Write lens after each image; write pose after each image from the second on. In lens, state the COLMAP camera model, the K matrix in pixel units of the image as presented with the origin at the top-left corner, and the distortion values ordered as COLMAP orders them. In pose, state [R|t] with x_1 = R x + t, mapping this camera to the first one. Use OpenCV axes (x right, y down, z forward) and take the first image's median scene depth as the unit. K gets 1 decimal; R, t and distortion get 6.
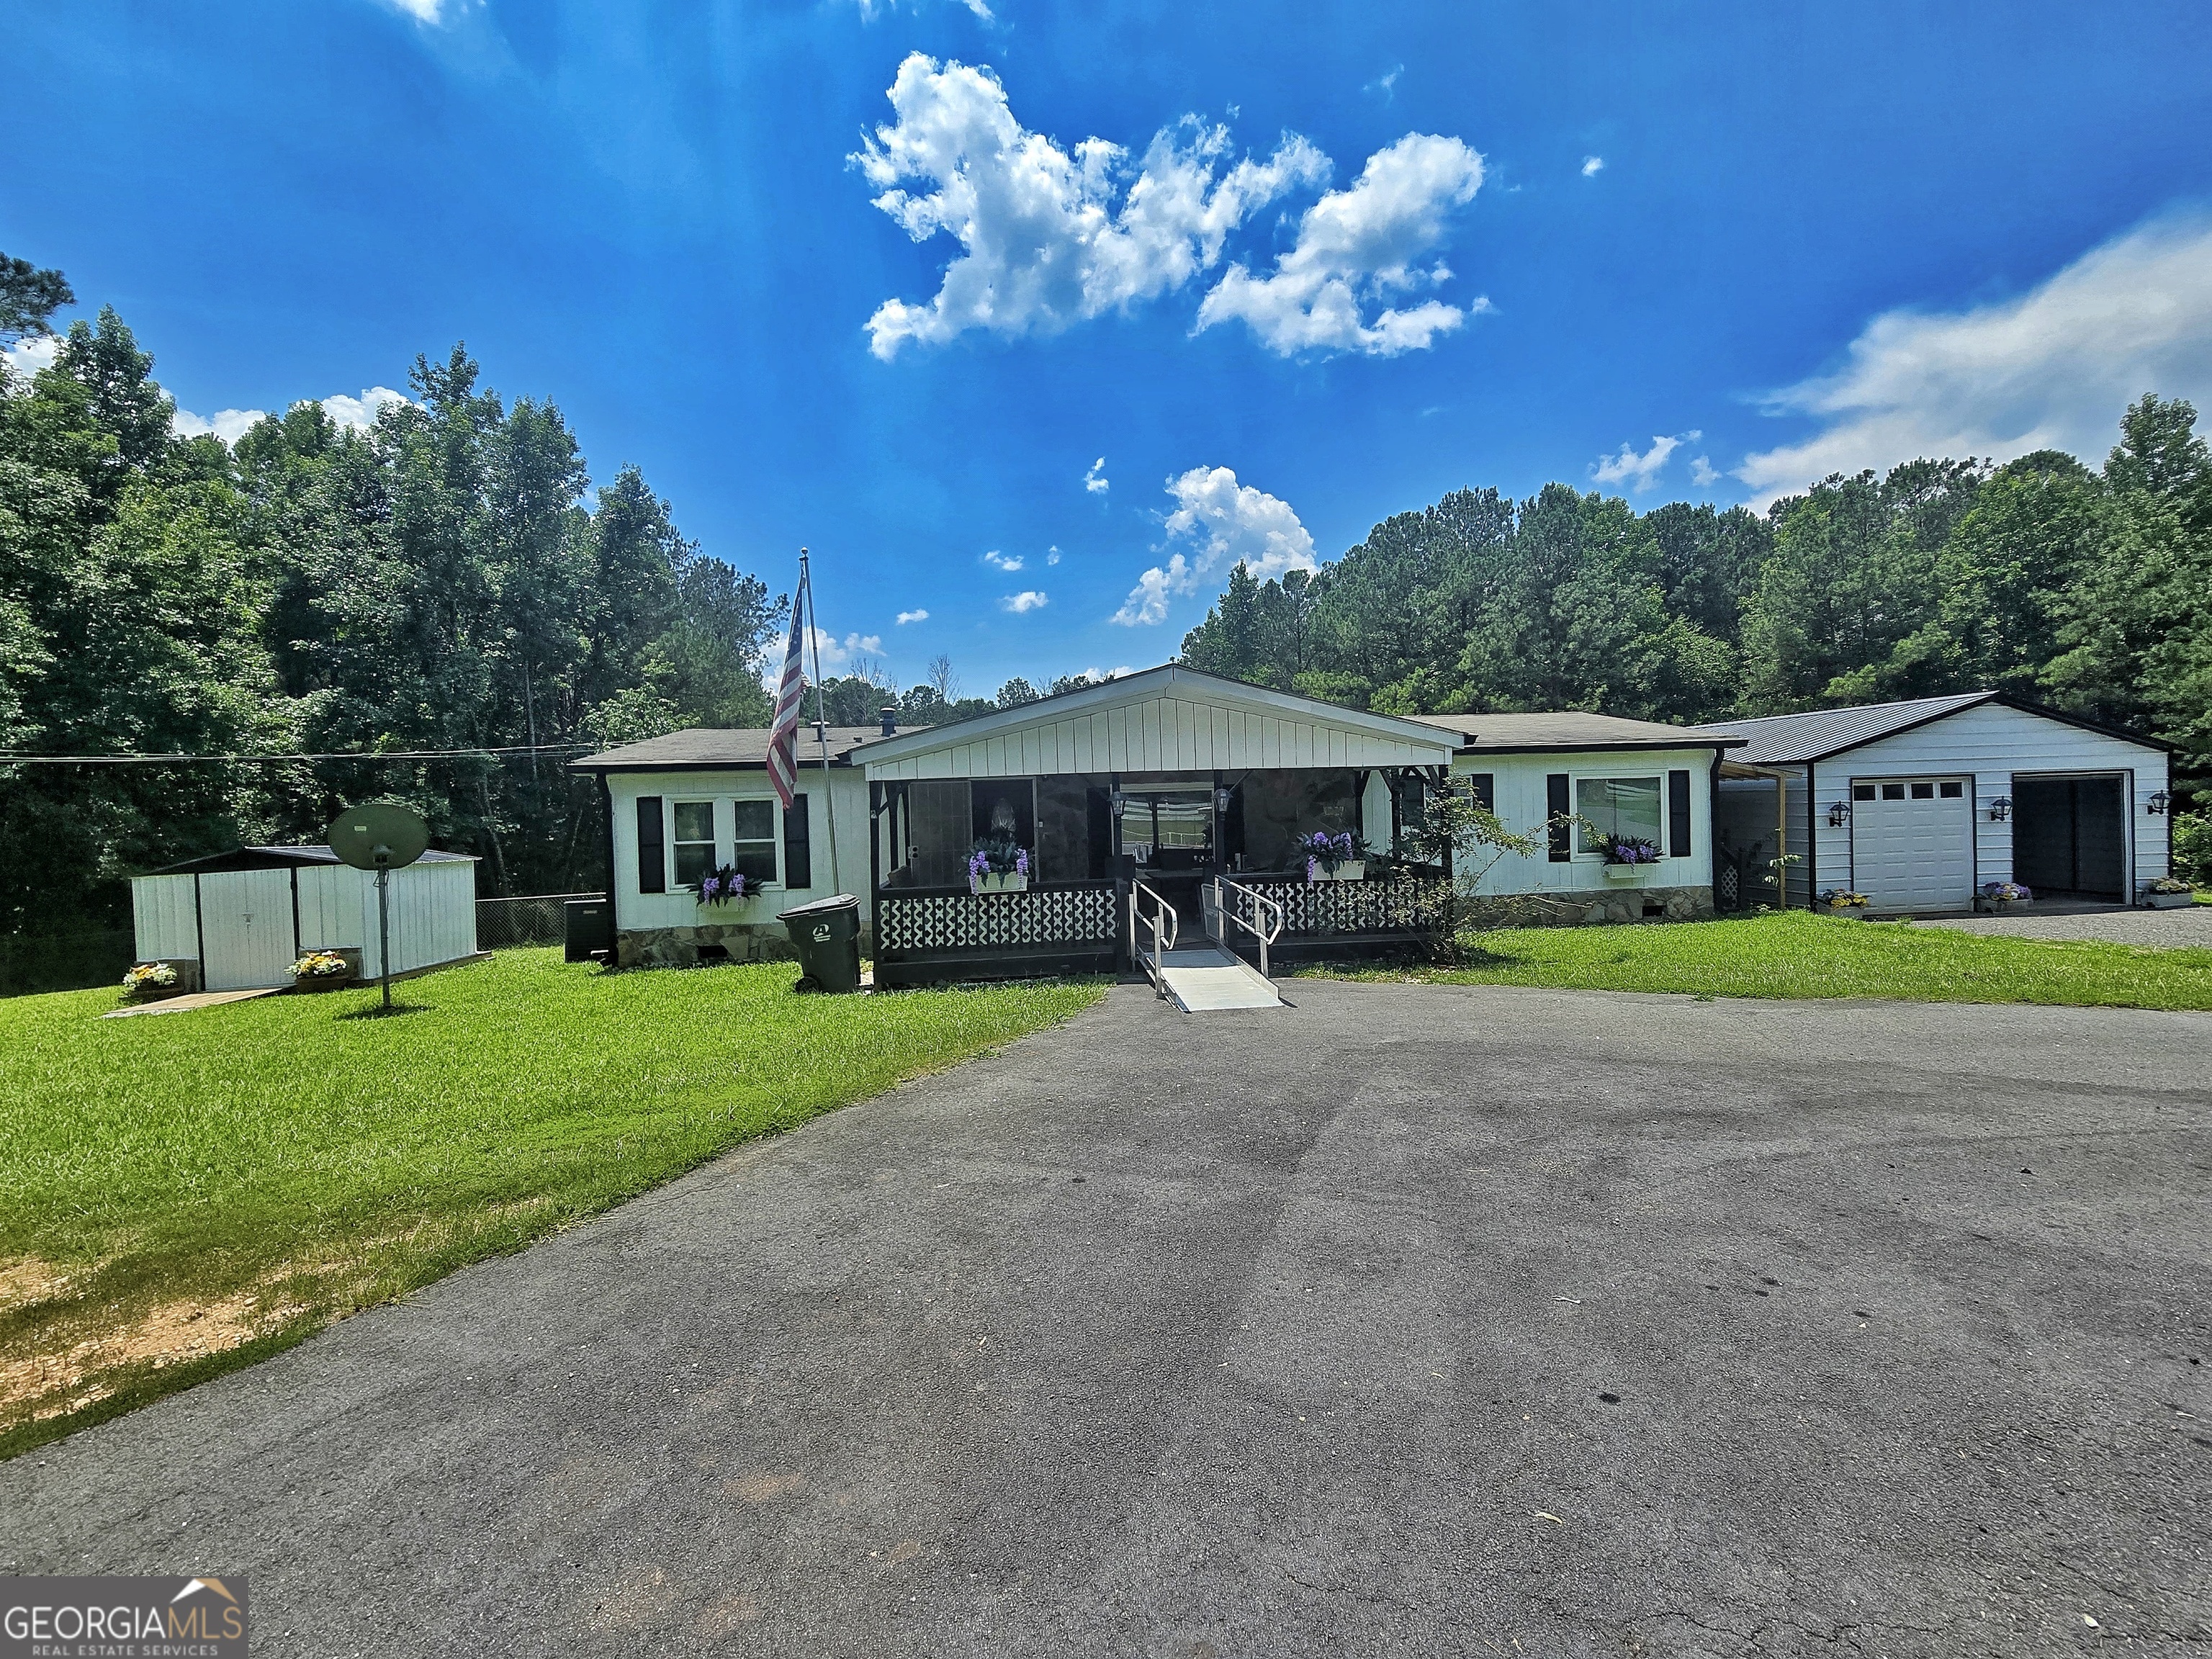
lens RADIAL K [[919.8, 0, 1116.5], [0, 919.8, 816.6], [0, 0, 1]] dist [-0.006074, 0.000425]
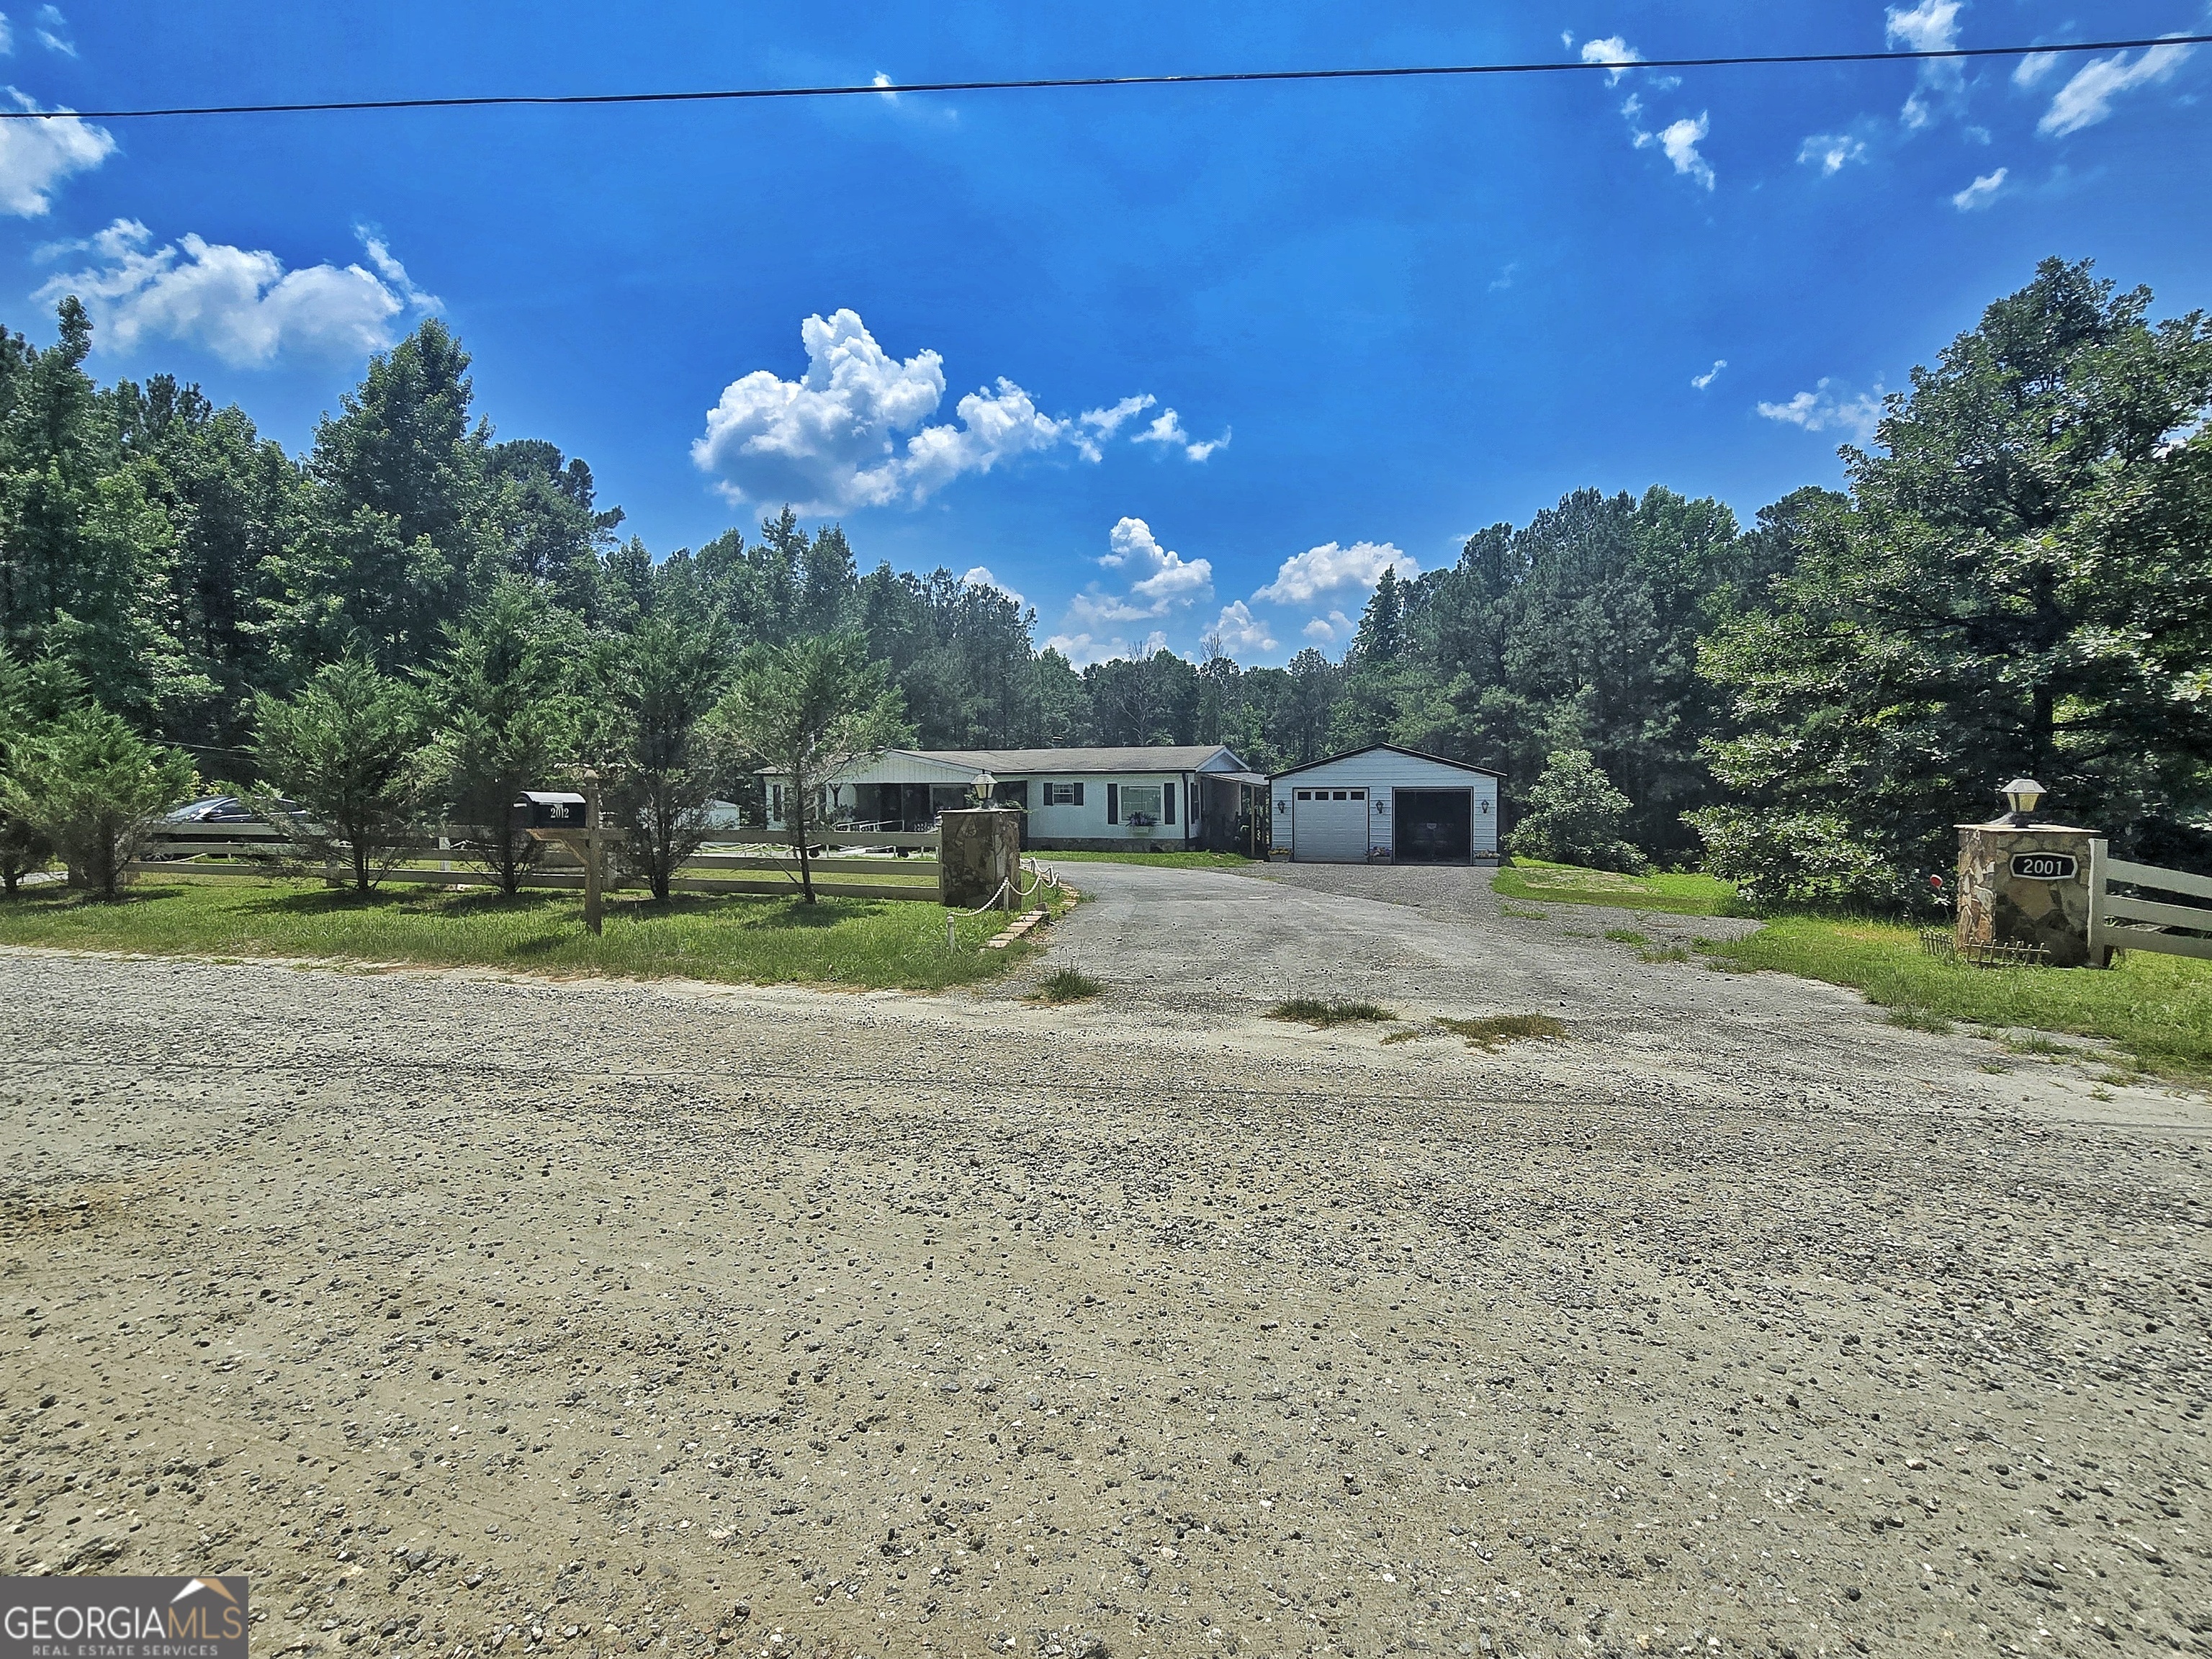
lens RADIAL K [[1072.4, 0, 1103.5], [0, 1072.4, 819.4], [0, 0, 1]] dist [0.001262, 0.000722]
pose [[0.906653, 0.038457, -0.420120, 1.384213], [-0.022662, 0.998838, 0.042524, -0.062609], [0.421267, -0.029034, 0.906472, -1.191303]]
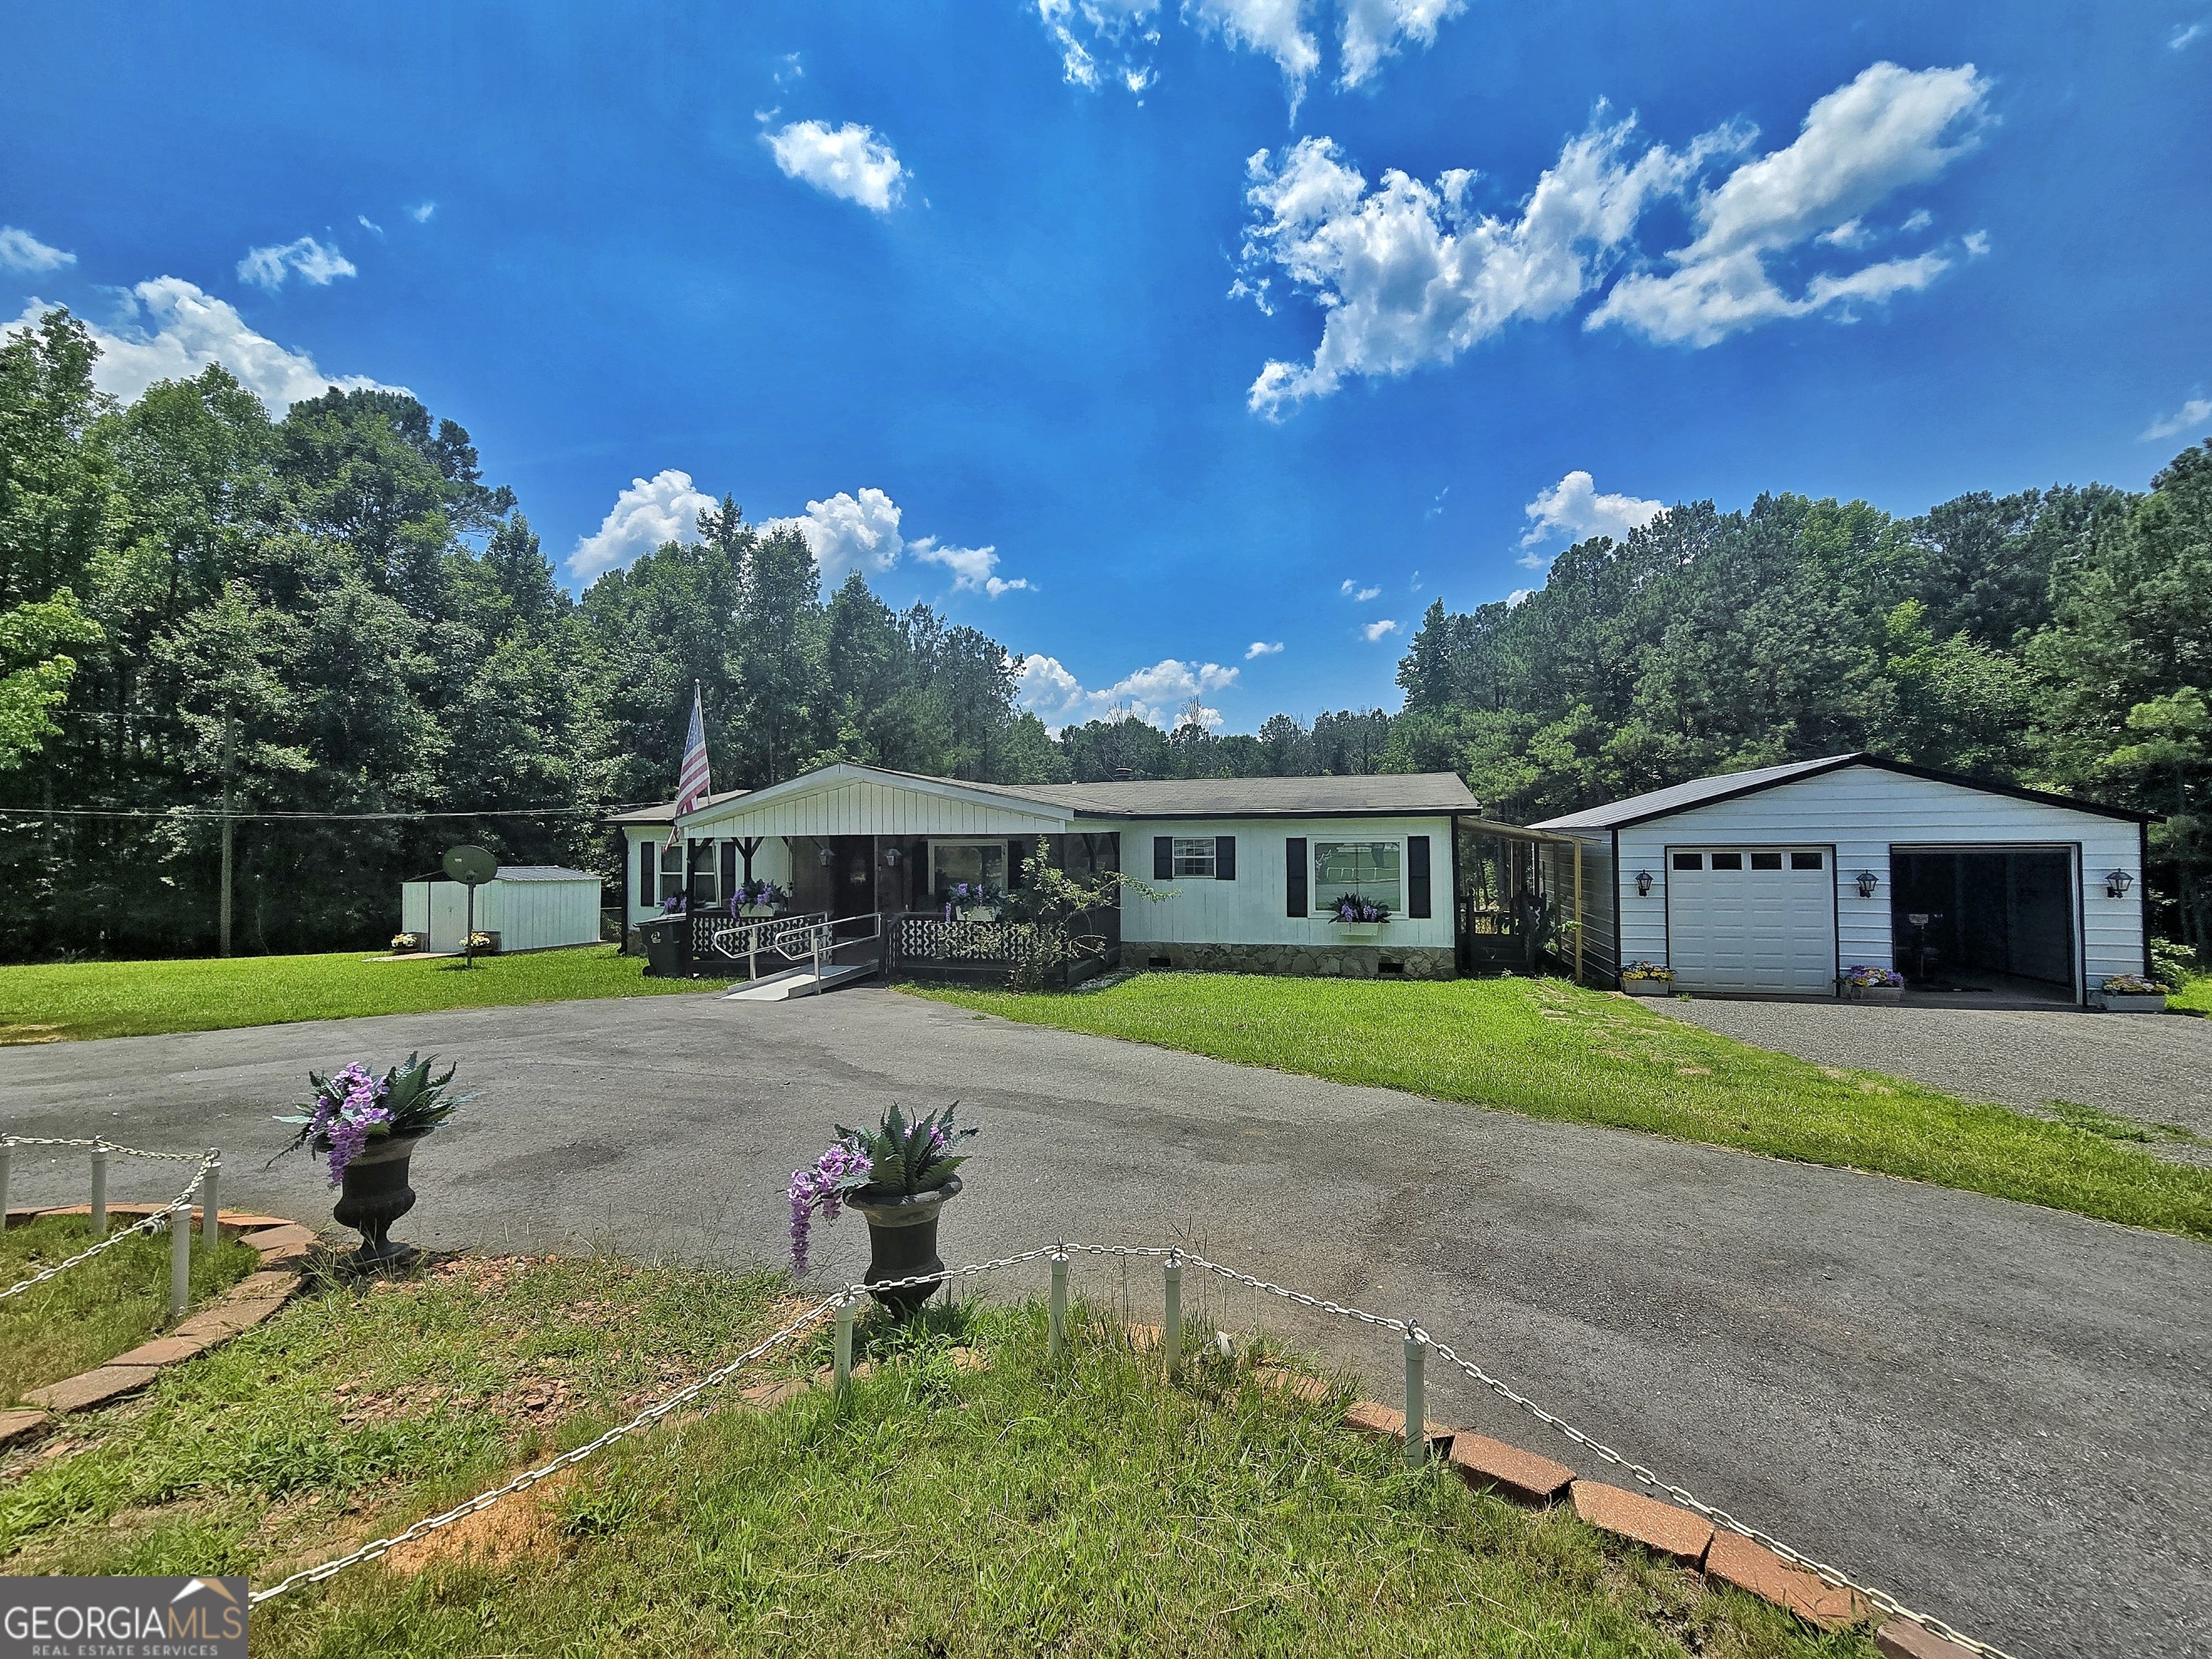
lens RADIAL K [[919.8, 0, 1106.6], [0, 919.8, 814.0], [0, 0, 1]] dist [-0.006074, 0.000425]
pose [[0.932505, 0.010896, -0.360992, 0.602317], [-0.023924, 0.999213, -0.031638, -0.031025], [0.360363, 0.038139, 0.932032, -0.107843]]
